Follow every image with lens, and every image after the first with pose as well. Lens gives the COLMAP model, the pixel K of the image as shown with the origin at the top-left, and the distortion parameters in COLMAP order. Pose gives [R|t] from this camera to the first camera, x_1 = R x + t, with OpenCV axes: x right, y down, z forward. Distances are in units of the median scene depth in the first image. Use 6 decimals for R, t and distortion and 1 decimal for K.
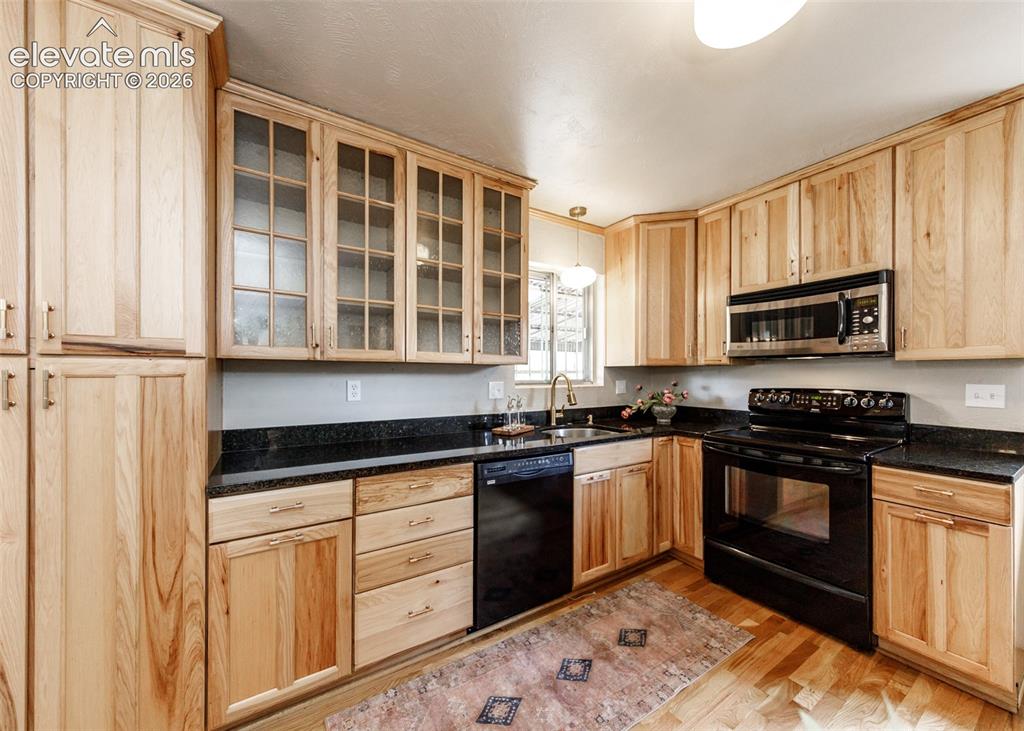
lens RADIAL K [[377.9, 0, 503.4], [0, 377.9, 376.3], [0, 0, 1]] dist [0.002563, -0.000207]
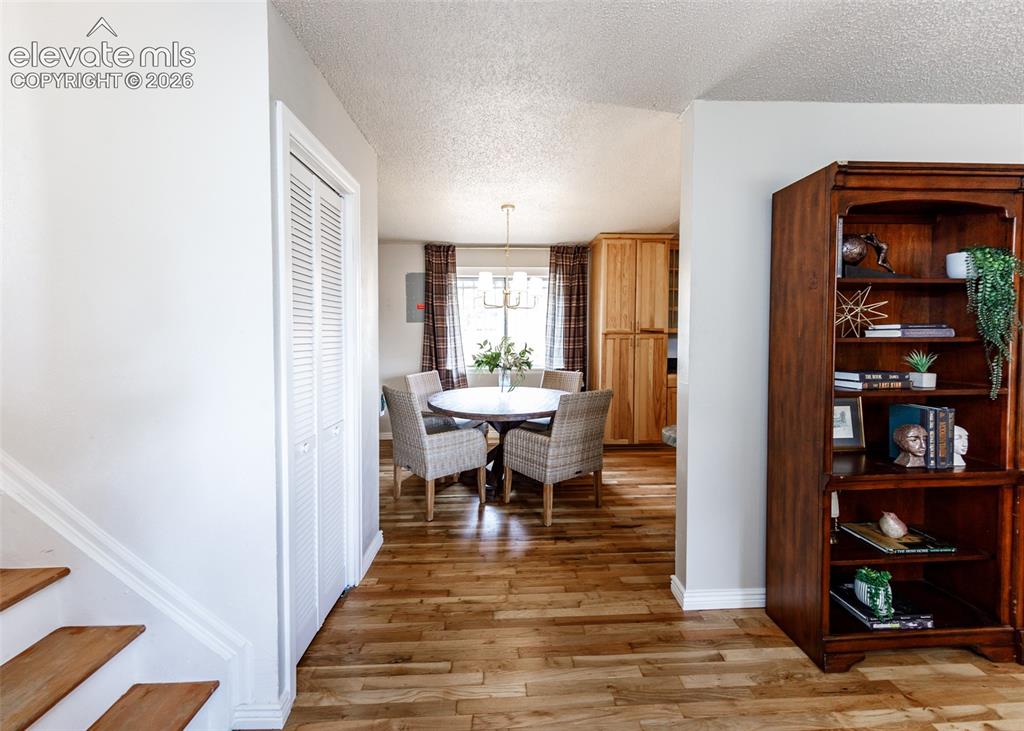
lens RADIAL K [[395.4, 0, 517.3], [0, 395.4, 351.1], [0, 0, 1]] dist [0.000958, -0.000019]
pose [[0.868807, 0.018438, -0.494808, -0.133323], [0.000733, 0.999257, 0.038522, -0.021511], [0.495151, -0.033831, 0.868148, -2.048658]]
